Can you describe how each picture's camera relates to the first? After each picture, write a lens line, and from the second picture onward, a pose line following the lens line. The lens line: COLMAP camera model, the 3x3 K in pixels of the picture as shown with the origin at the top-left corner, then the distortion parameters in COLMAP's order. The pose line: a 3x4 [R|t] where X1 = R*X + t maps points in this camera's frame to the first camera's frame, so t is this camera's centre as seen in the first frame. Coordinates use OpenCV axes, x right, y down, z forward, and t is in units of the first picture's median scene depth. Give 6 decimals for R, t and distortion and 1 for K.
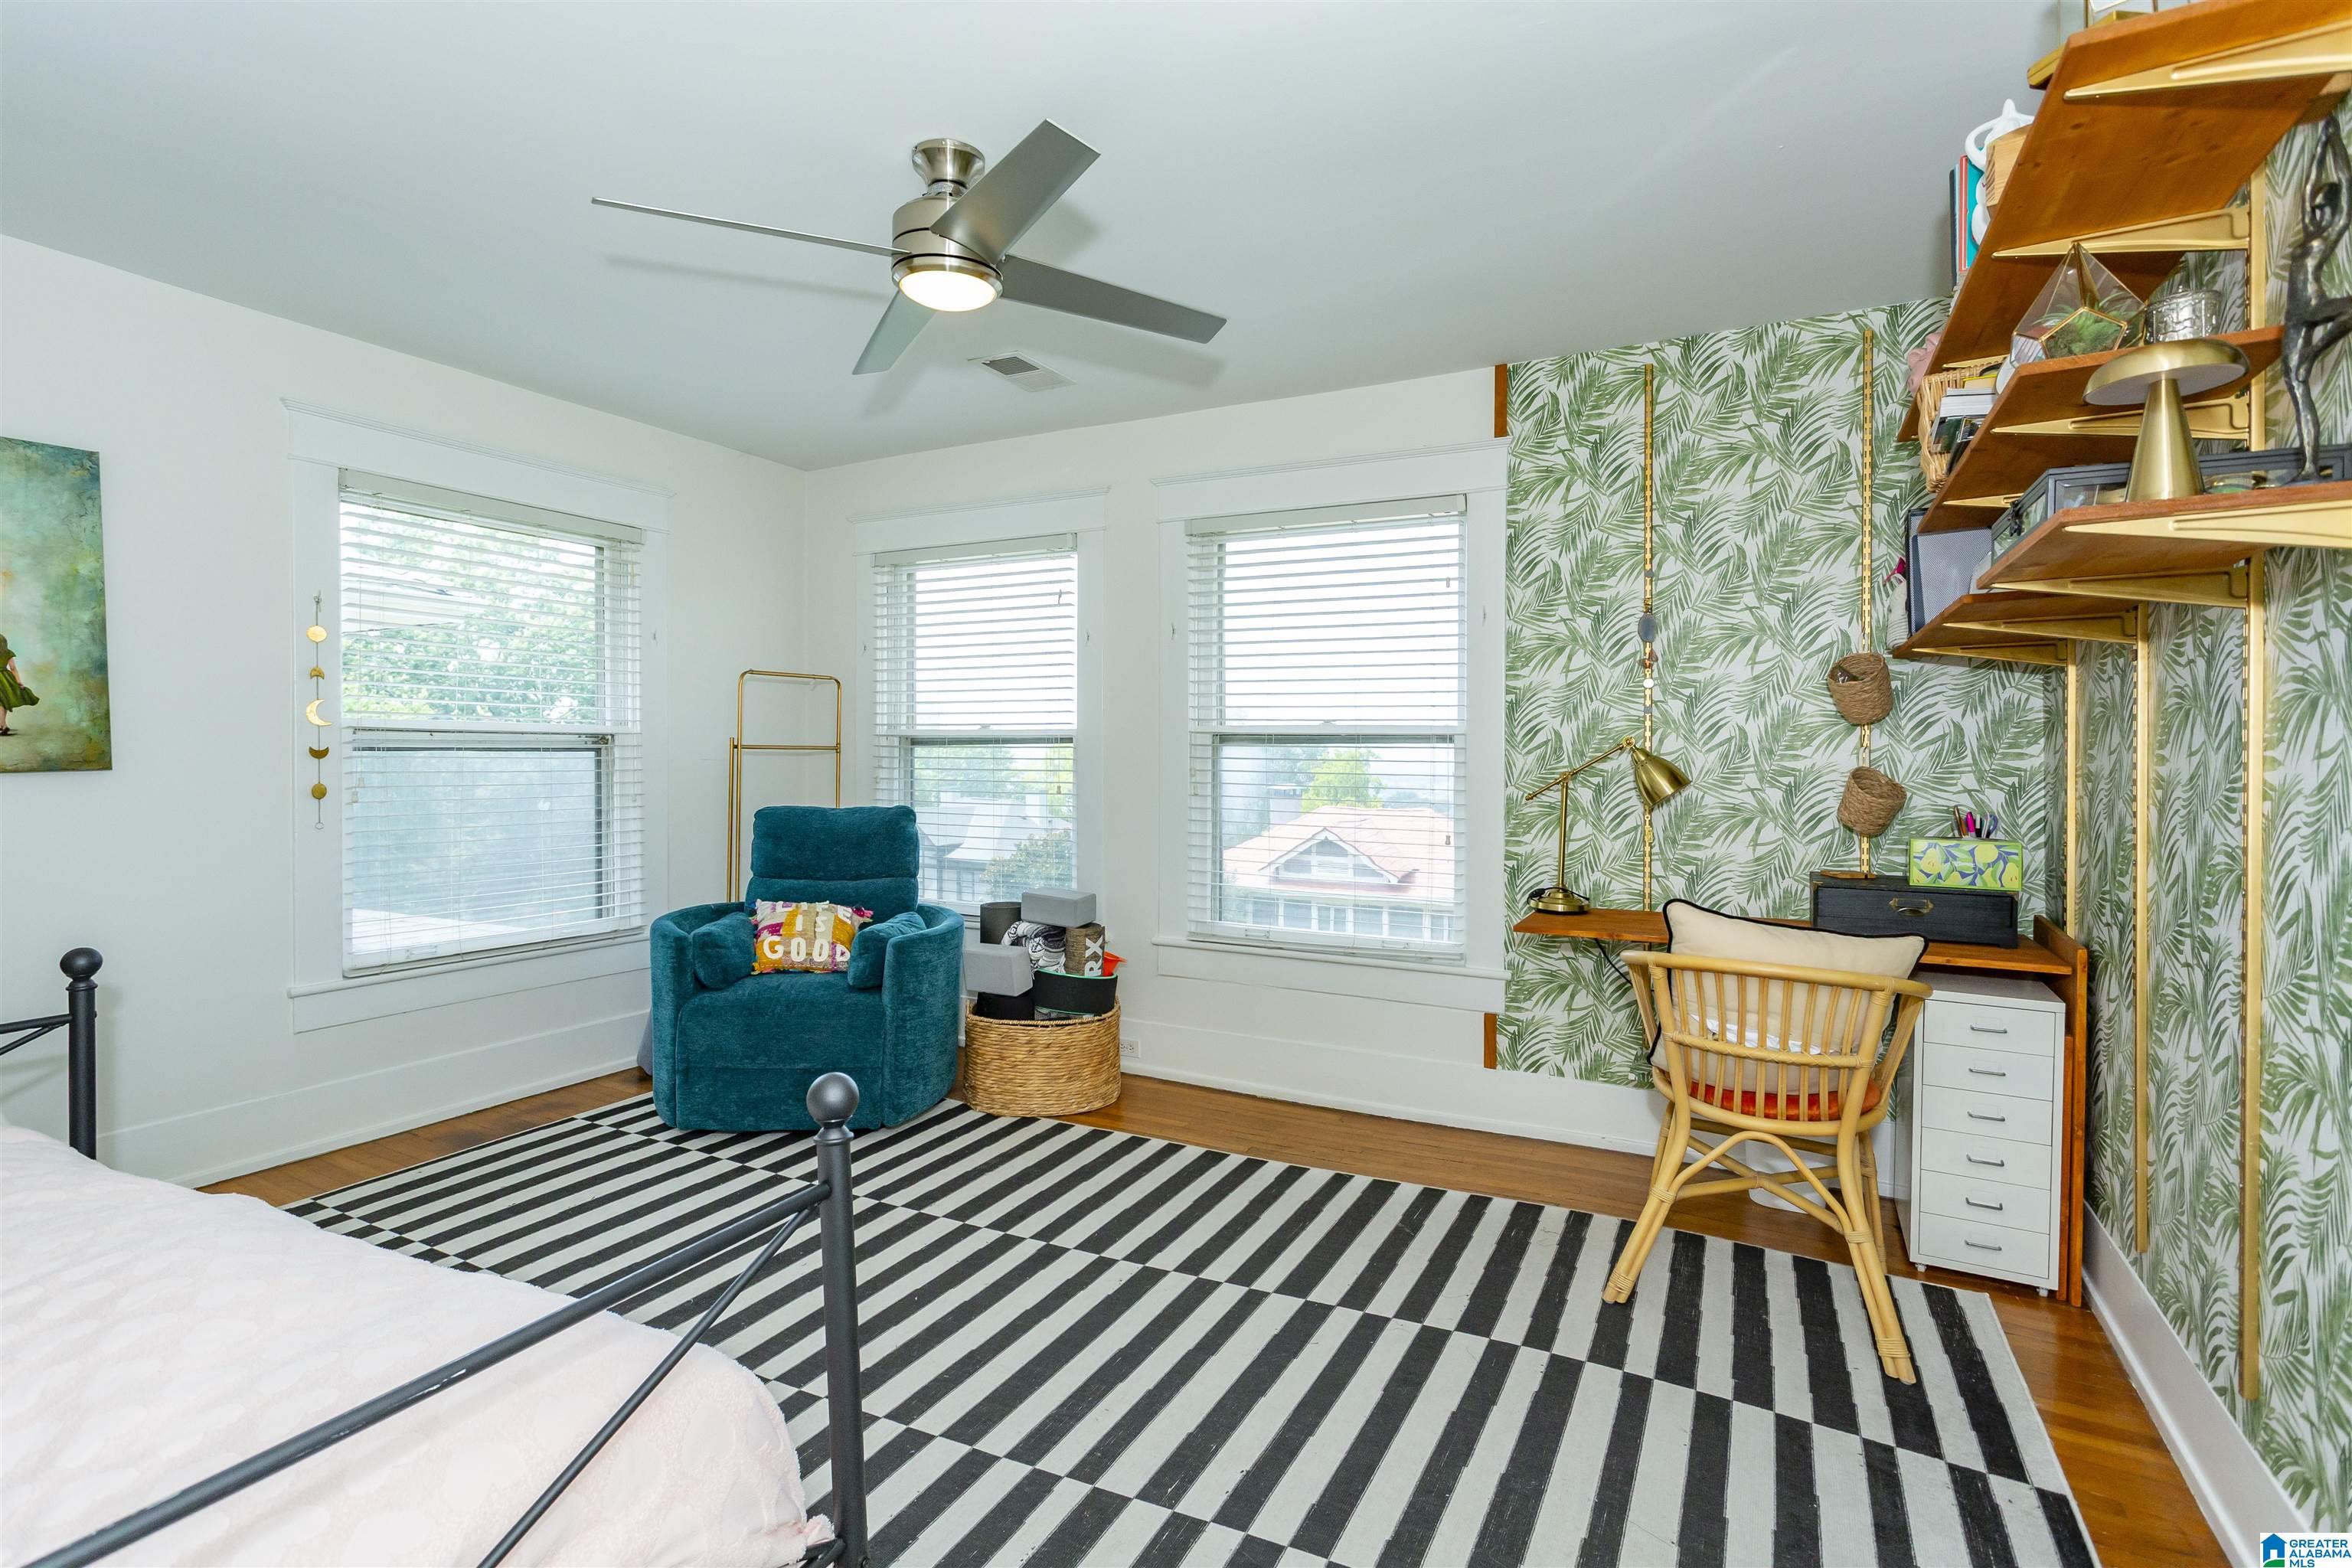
lens RADIAL K [[1106.1, 0, 1159.7], [0, 1106.1, 770.5], [0, 0, 1]] dist [-0.003503, 0.003506]
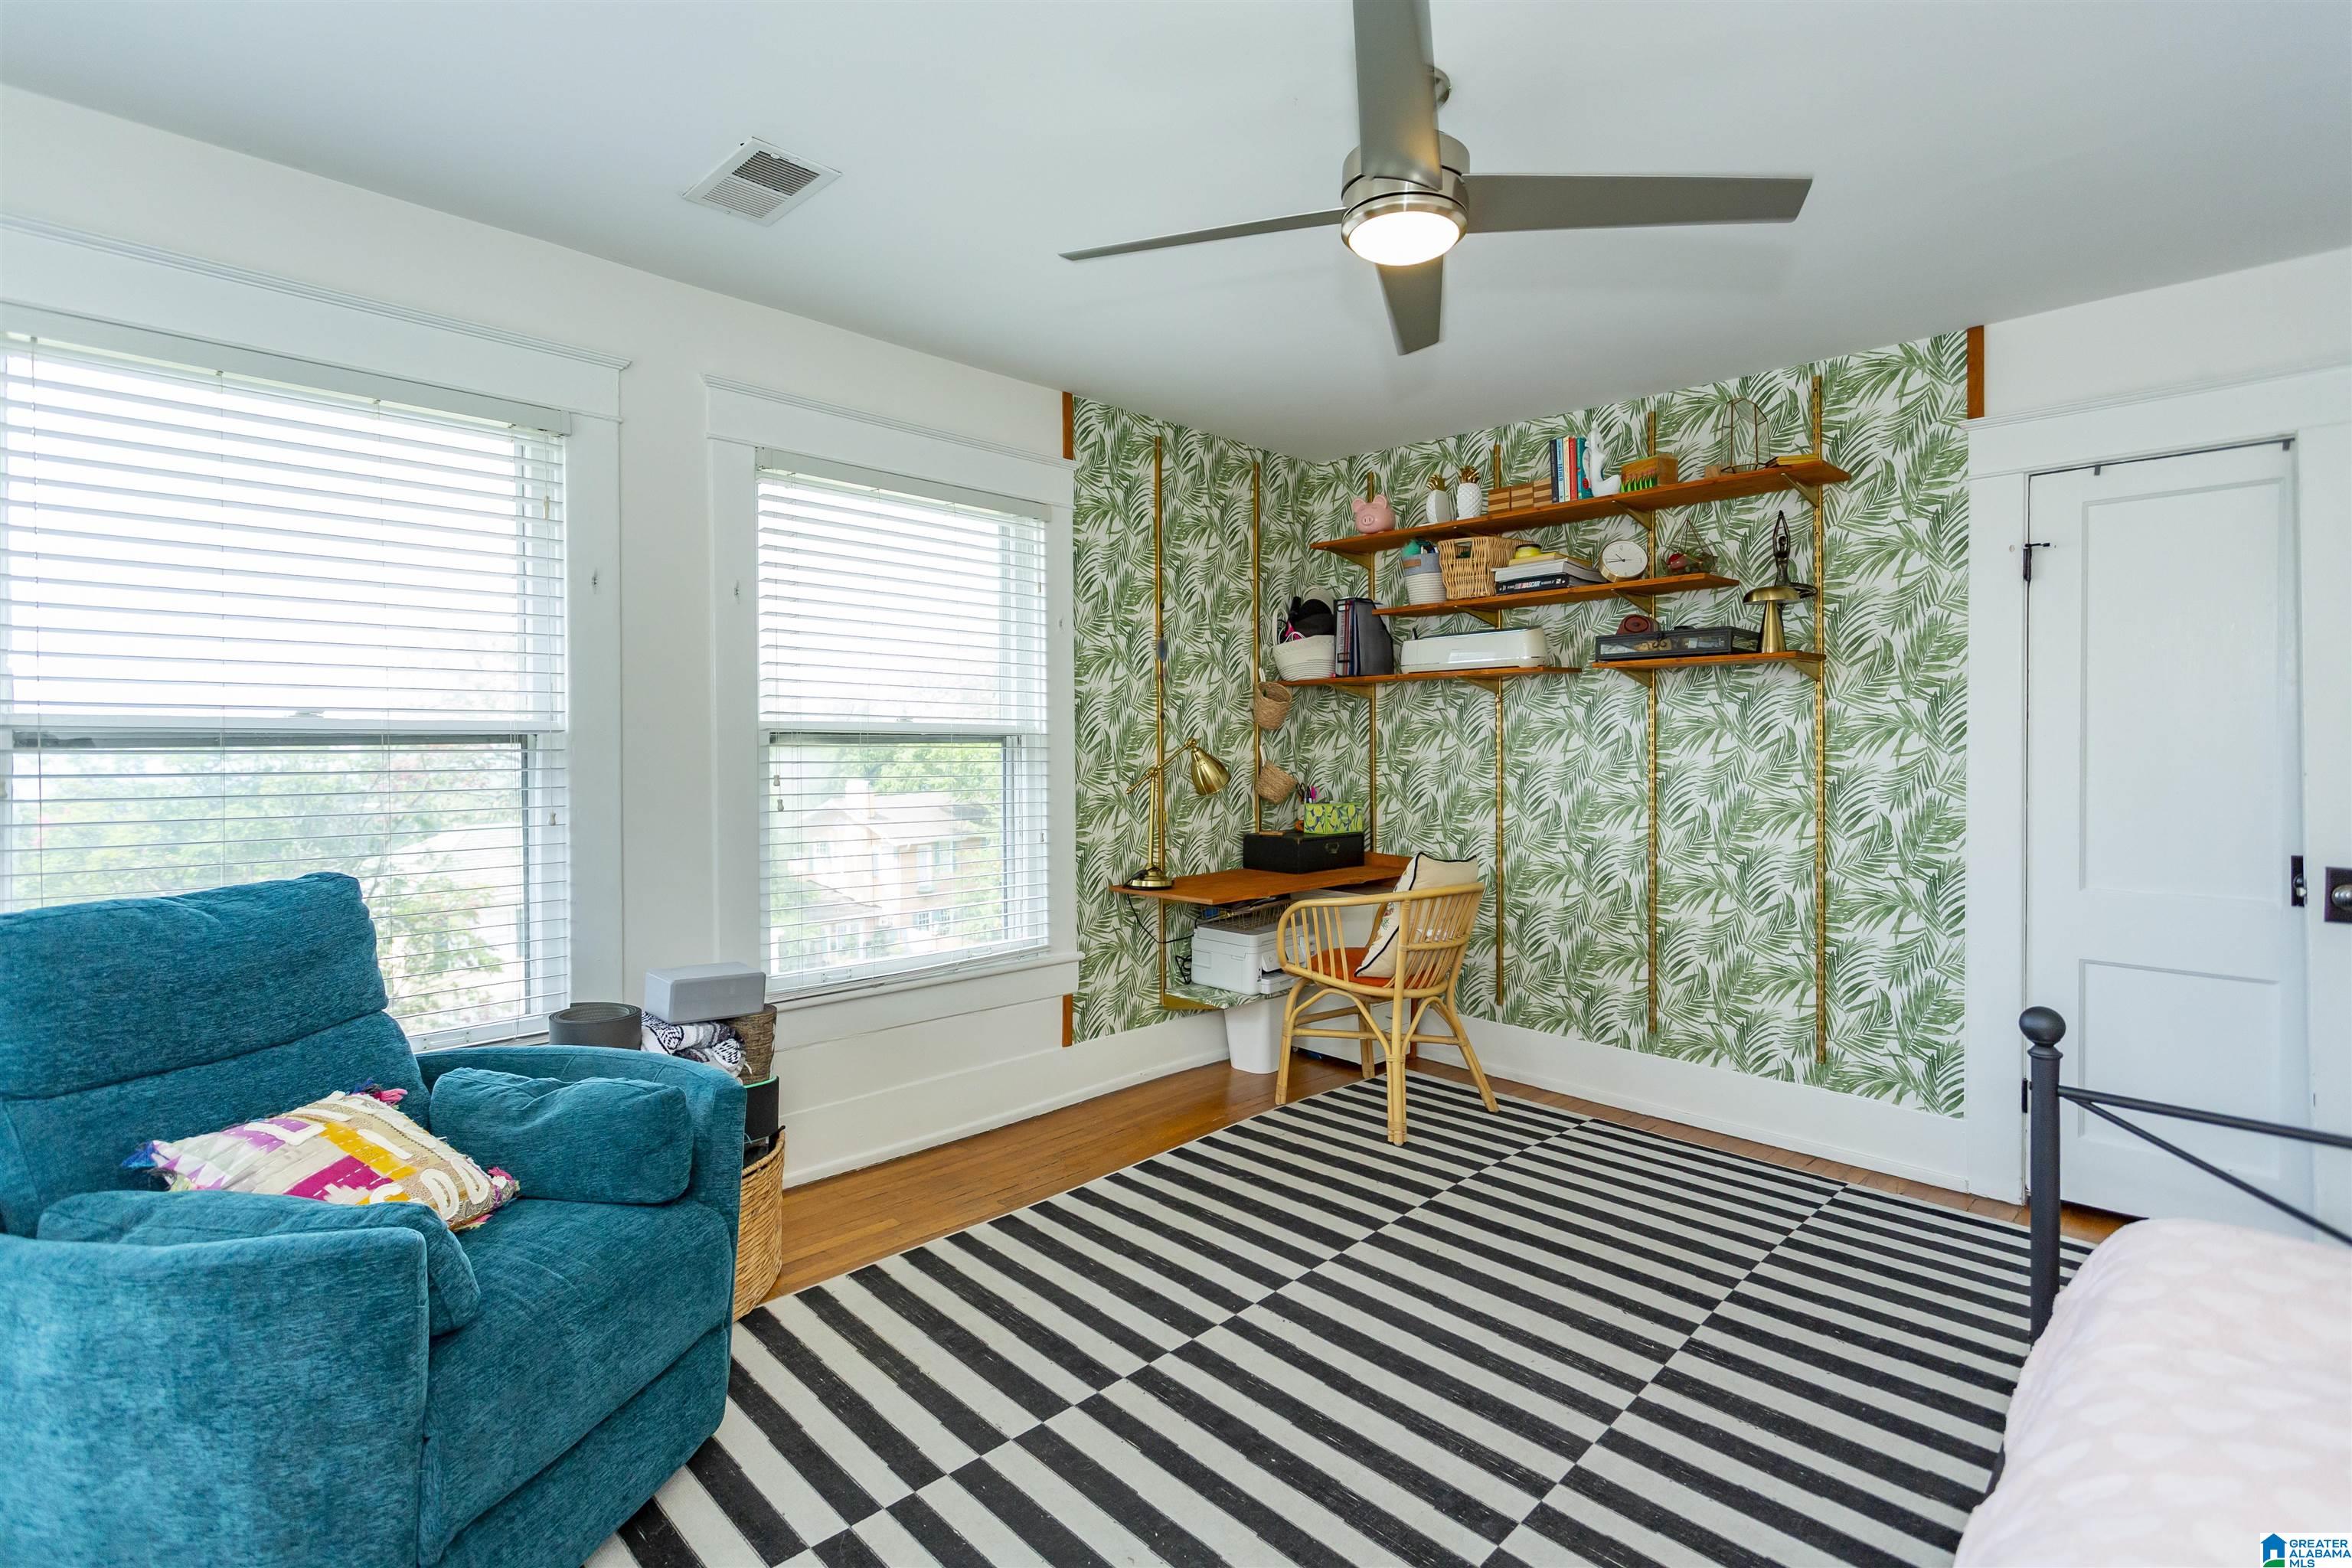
lens RADIAL K [[1106.1, 0, 1165.2], [0, 1106.1, 762.4], [0, 0, 1]] dist [-0.003503, 0.003506]
pose [[0.303489, -0.019851, 0.952628, -0.699237], [0.019677, 0.999700, 0.014563, -0.019999], [-0.952632, 0.014325, 0.303789, 0.589114]]
